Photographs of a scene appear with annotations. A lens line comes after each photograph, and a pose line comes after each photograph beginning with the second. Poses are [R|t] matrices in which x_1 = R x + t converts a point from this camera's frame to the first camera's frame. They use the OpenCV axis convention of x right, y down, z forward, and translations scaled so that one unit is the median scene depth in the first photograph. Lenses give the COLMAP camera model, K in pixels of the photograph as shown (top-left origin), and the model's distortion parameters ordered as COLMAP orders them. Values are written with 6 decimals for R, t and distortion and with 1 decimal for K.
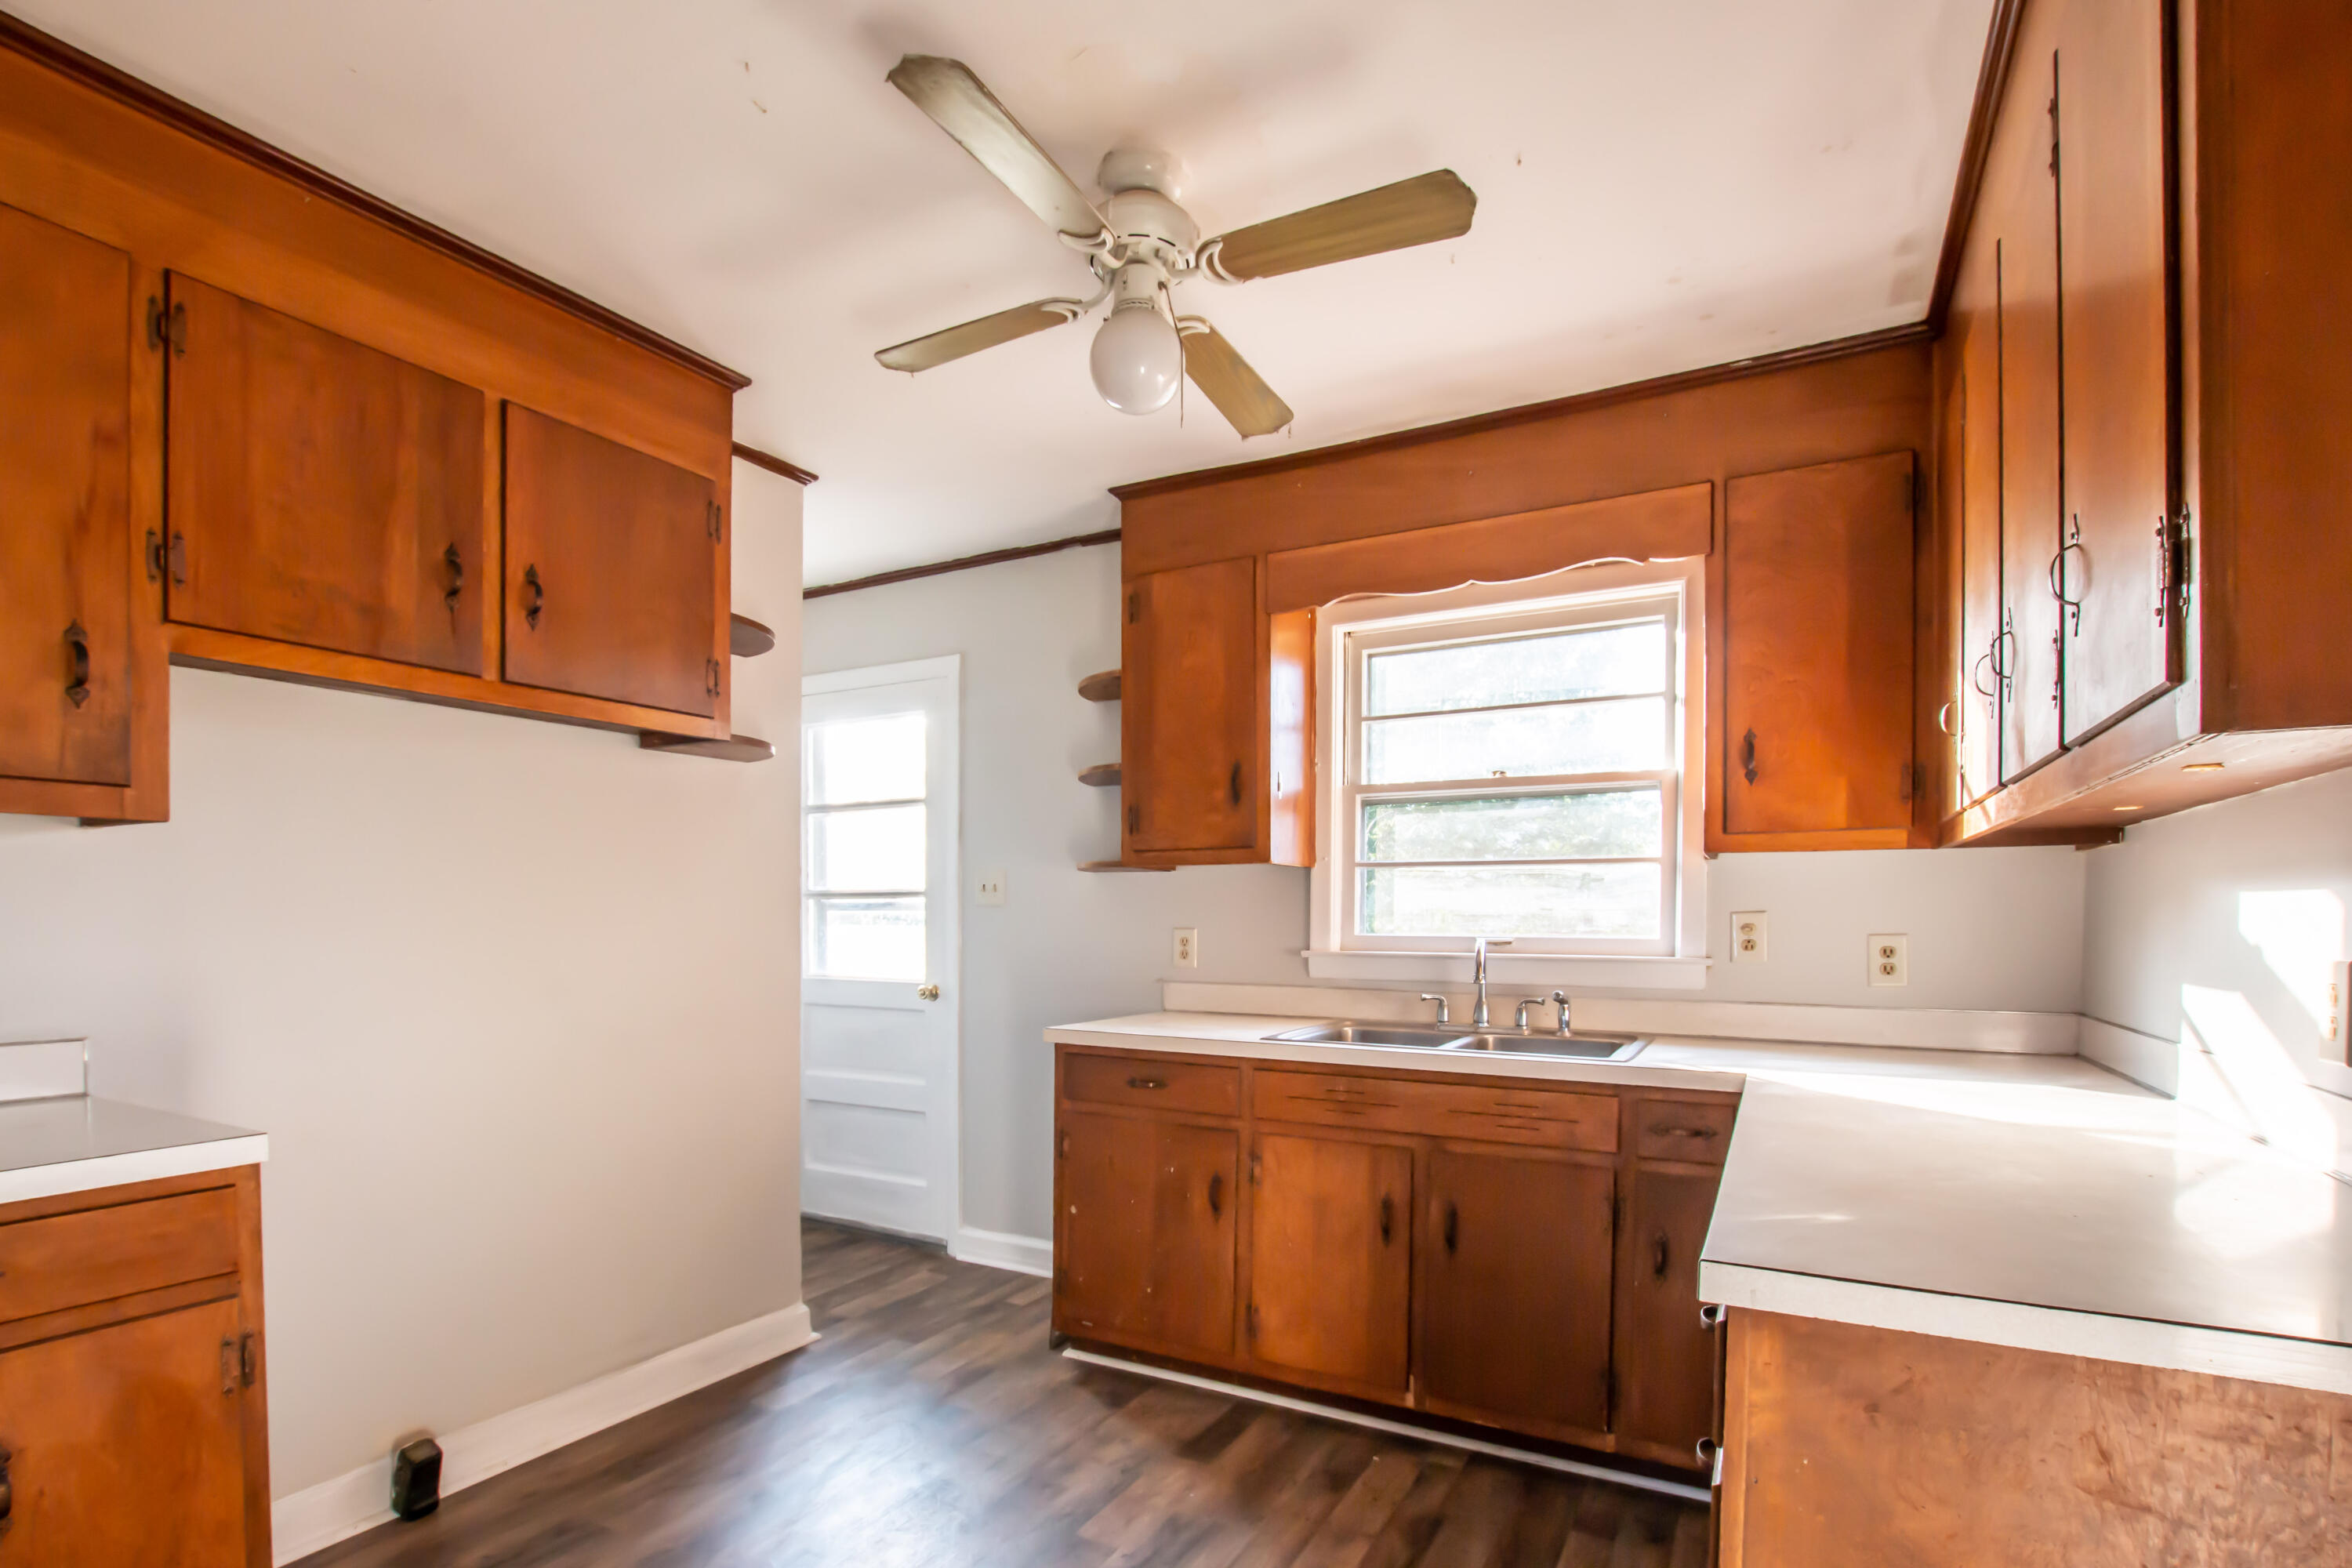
lens RADIAL K [[1130.4, 0, 1208.7], [0, 1130.4, 927.1], [0, 0, 1]] dist [-0.002339, -0.000025]
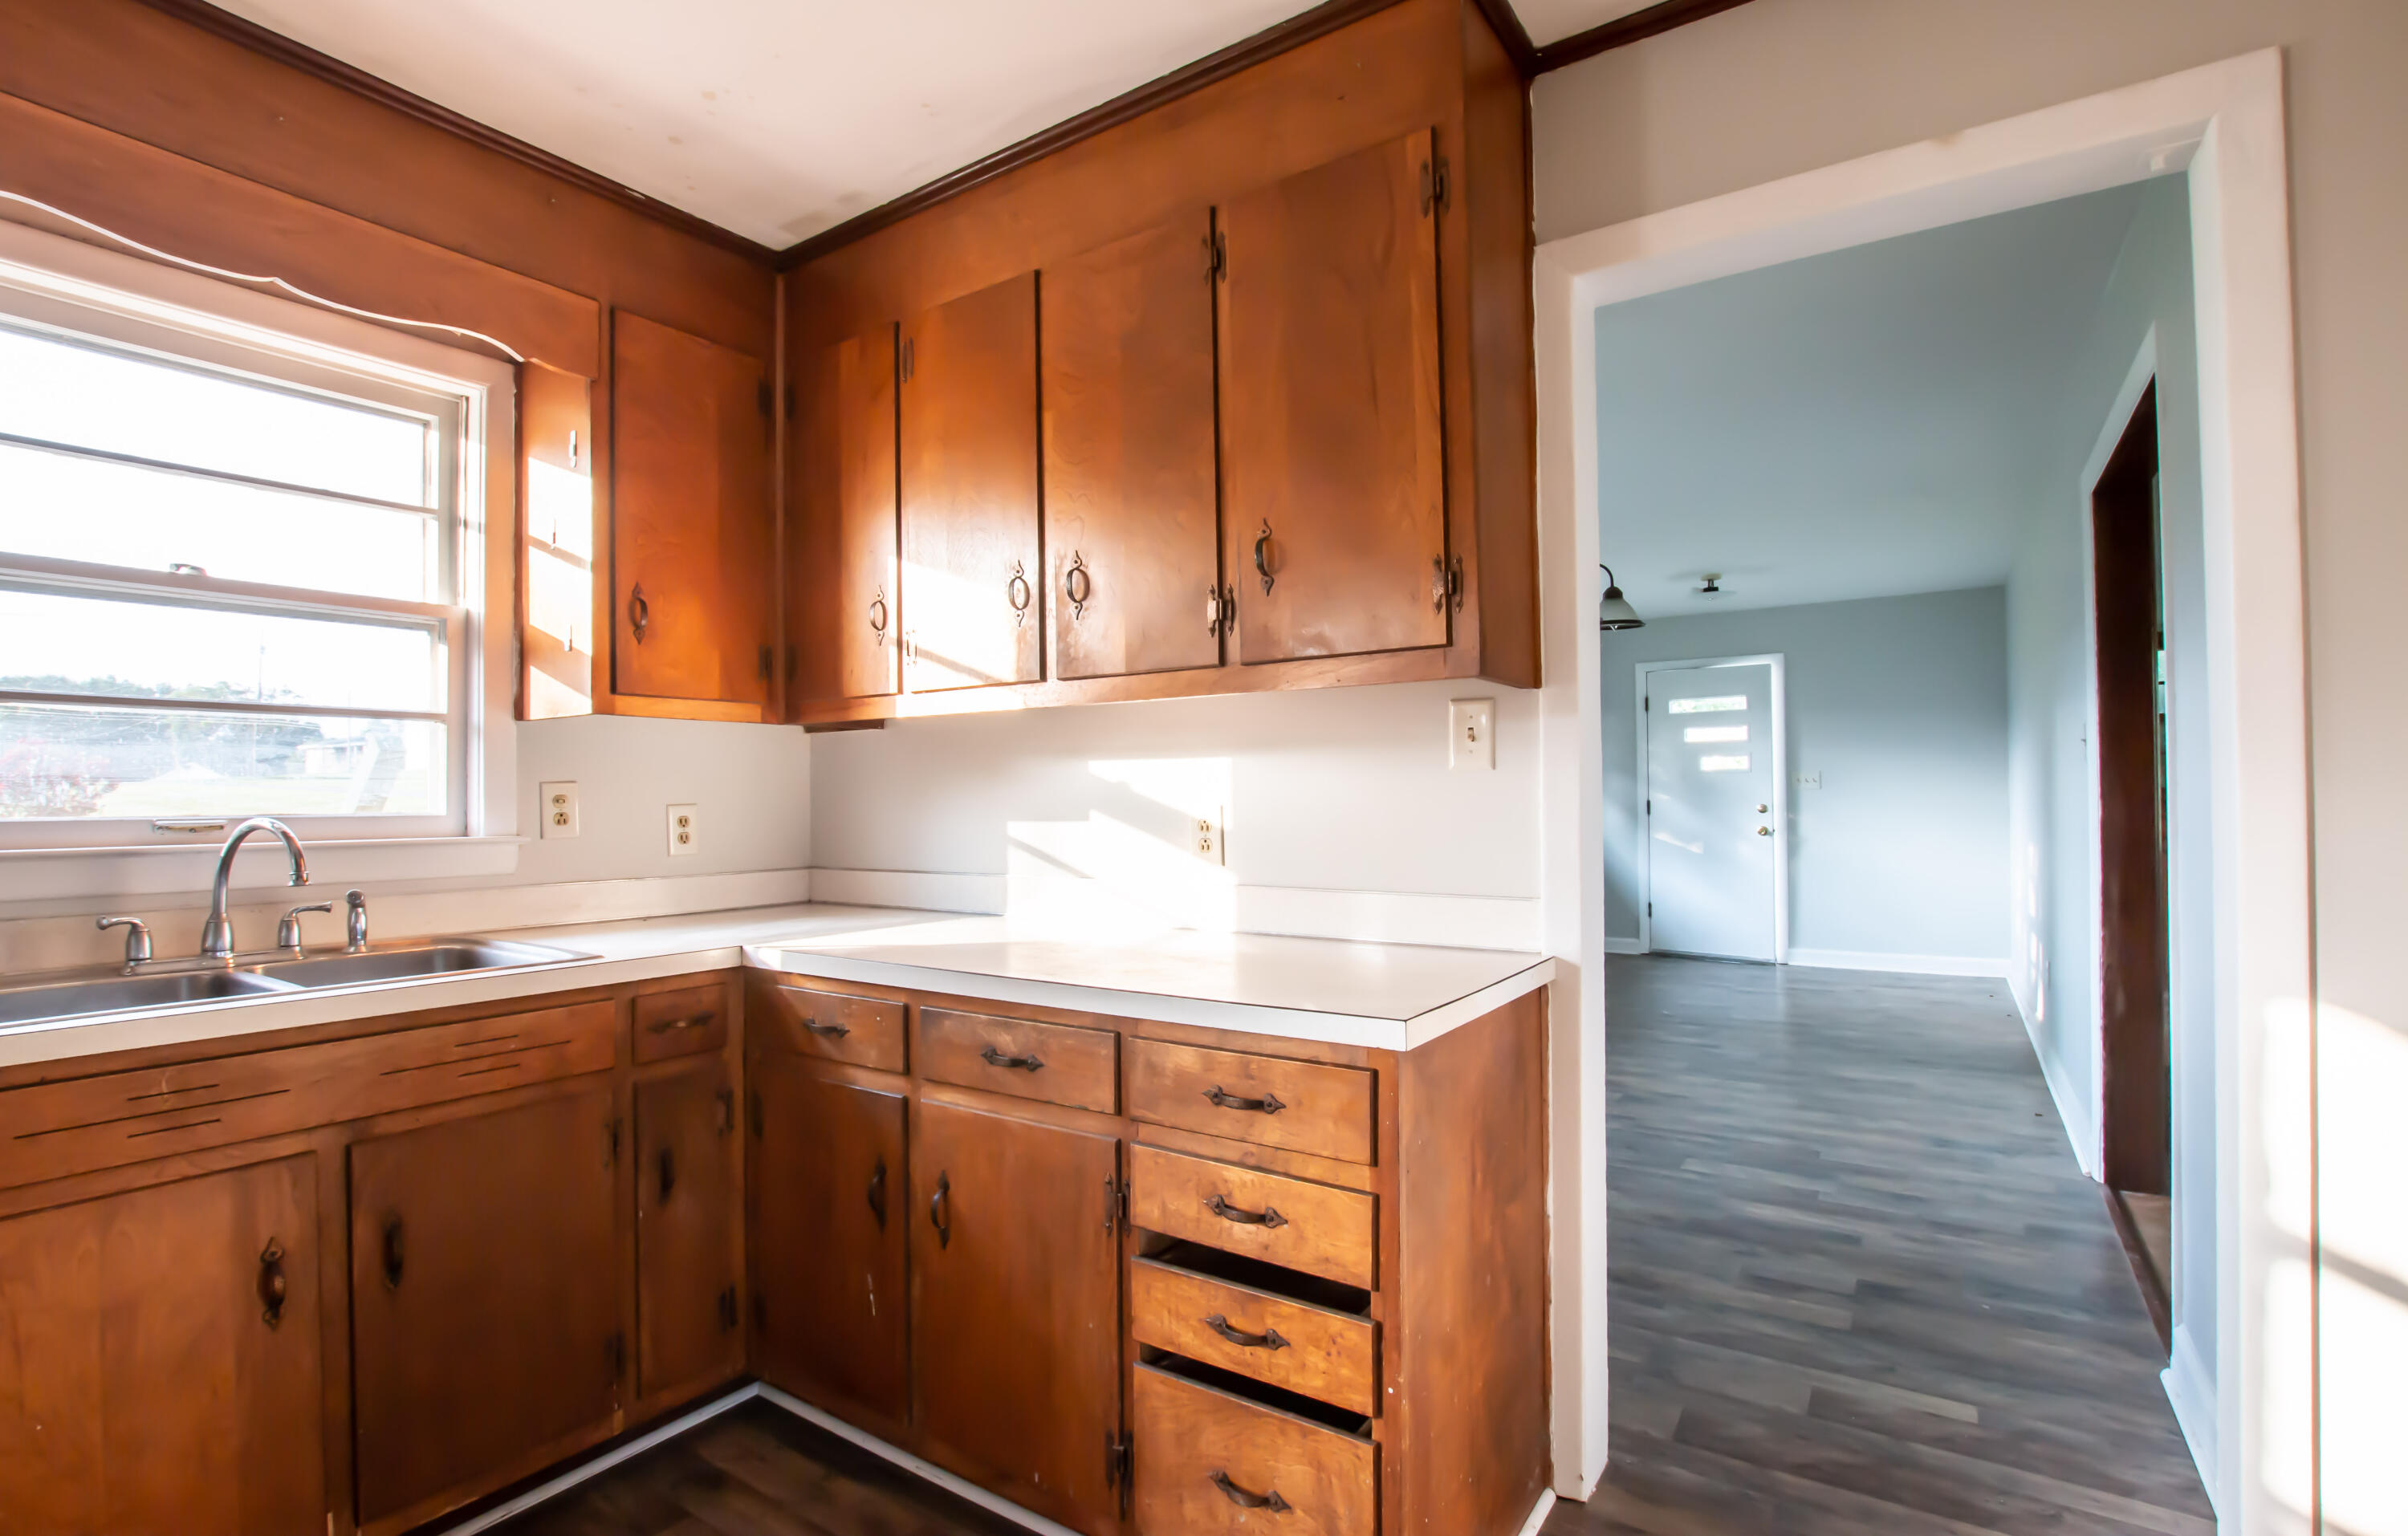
lens RADIAL K [[1135.1, 0, 1193.9], [0, 1135.1, 769.5], [0, 0, 1]] dist [-0.004269, -0.000565]
pose [[0.134733, 0.019629, 0.990687, -0.373206], [0.017890, 0.999593, -0.022238, 0.006067], [-0.990720, 0.020720, 0.134327, 0.414865]]
